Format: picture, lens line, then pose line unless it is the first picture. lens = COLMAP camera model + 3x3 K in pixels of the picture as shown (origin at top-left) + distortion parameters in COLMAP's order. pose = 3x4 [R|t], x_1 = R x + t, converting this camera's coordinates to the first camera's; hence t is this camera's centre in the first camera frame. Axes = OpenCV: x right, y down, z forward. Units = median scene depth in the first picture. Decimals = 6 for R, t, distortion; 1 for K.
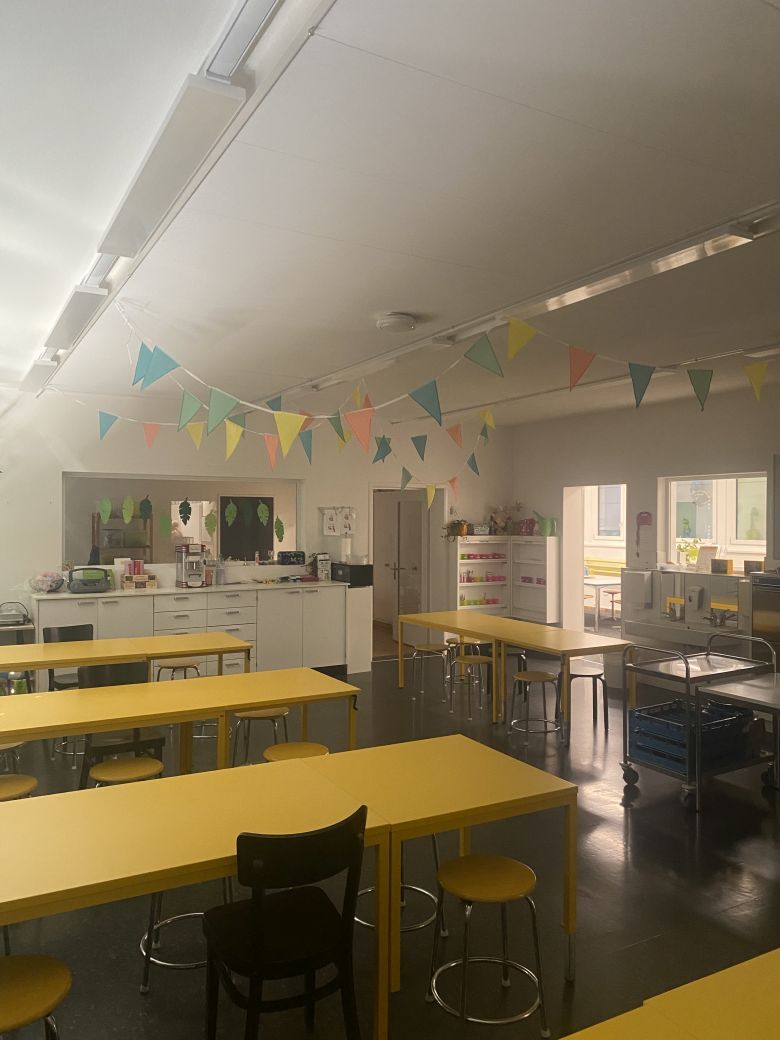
lens RADIAL K [[788.3, 0, 390.0], [0, 788.3, 520.0], [0, 0, 1]] dist [0.005949, 0.000235]
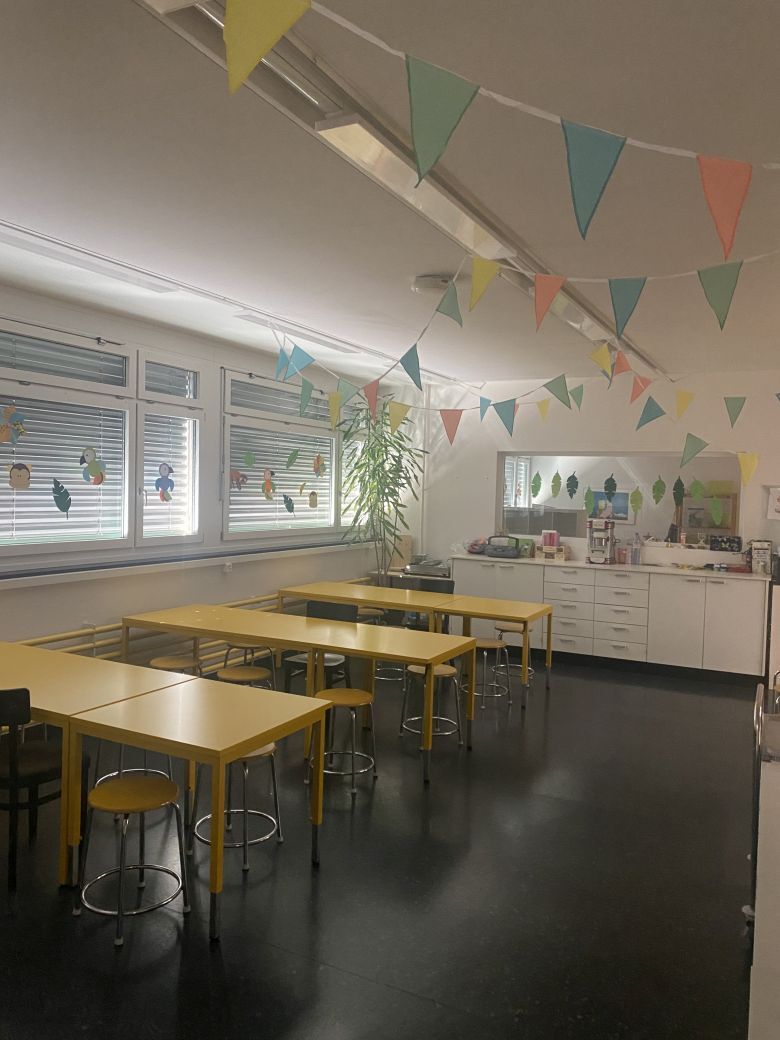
lens RADIAL K [[788.3, 0, 390.0], [0, 788.3, 520.0], [0, 0, 1]] dist [0.005949, 0.000235]
pose [[0.549682, 0.049445, -0.833909, 0.409279], [-0.031679, 0.998763, 0.038339, 0.000955], [0.834773, 0.005344, 0.550568, 0.222938]]
